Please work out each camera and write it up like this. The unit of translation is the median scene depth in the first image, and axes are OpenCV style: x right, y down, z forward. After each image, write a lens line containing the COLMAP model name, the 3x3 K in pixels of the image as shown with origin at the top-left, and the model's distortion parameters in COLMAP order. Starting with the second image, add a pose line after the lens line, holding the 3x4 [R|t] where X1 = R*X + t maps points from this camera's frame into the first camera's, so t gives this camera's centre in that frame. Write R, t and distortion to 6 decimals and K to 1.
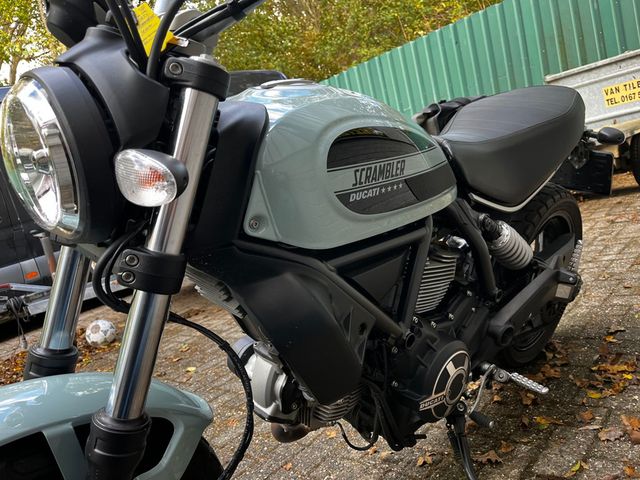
lens RADIAL K [[492.5, 0, 315.3], [0, 492.5, 242.6], [0, 0, 1]] dist [0.035348, -0.058199]
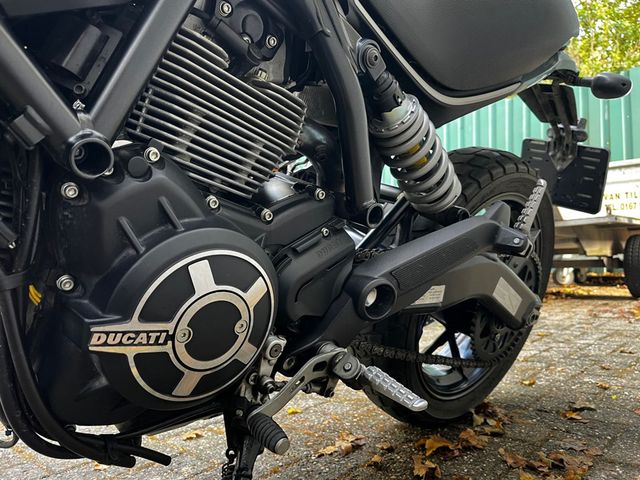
lens RADIAL K [[492.5, 0, 323.1], [0, 492.5, 240.8], [0, 0, 1]] dist [0.035348, -0.058199]
pose [[0.974153, 0.225690, 0.009434, 0.239586], [-0.220488, 0.959114, -0.177441, 0.181551], [-0.049095, 0.170775, 0.984086, 0.367147]]
